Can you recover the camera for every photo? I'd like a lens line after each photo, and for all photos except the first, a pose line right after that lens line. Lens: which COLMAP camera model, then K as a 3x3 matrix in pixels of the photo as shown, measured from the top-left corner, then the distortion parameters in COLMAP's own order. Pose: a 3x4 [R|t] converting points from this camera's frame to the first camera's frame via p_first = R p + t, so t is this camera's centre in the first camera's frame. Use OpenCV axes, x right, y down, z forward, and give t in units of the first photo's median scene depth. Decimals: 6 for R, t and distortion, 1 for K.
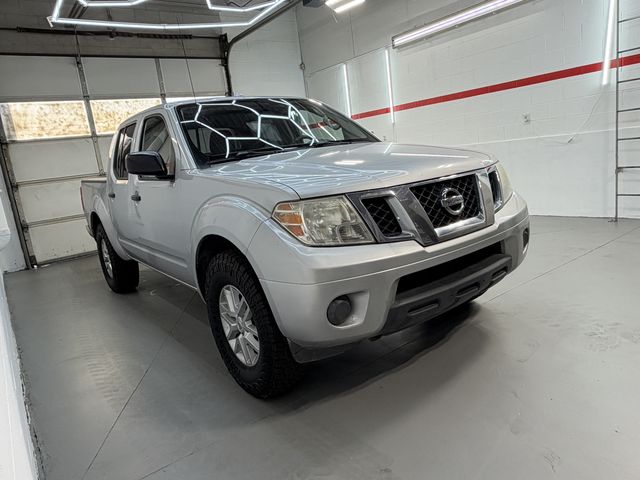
lens RADIAL K [[448.1, 0, 320.0], [0, 448.1, 240.0], [0, 0, 1]] dist [-0.003035, -0.001187]
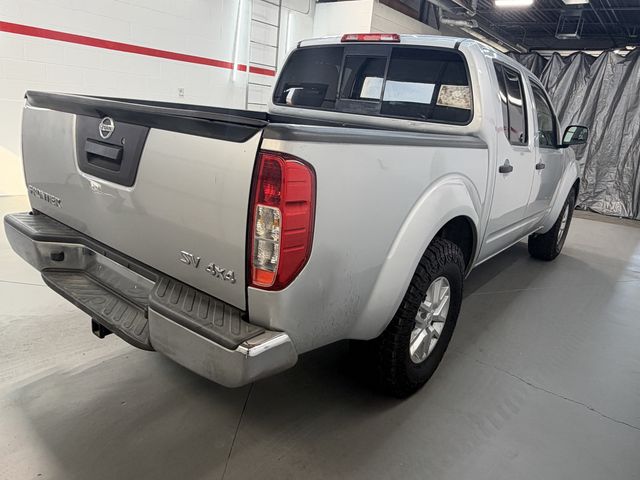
lens RADIAL K [[448.1, 0, 320.0], [0, 448.1, 240.0], [0, 0, 1]] dist [-0.003035, -0.001187]
pose [[-0.279557, -0.182533, 0.942618, -0.831474], [0.121930, 0.967064, 0.223429, -0.144668], [-0.952356, 0.177395, -0.248093, 1.163726]]
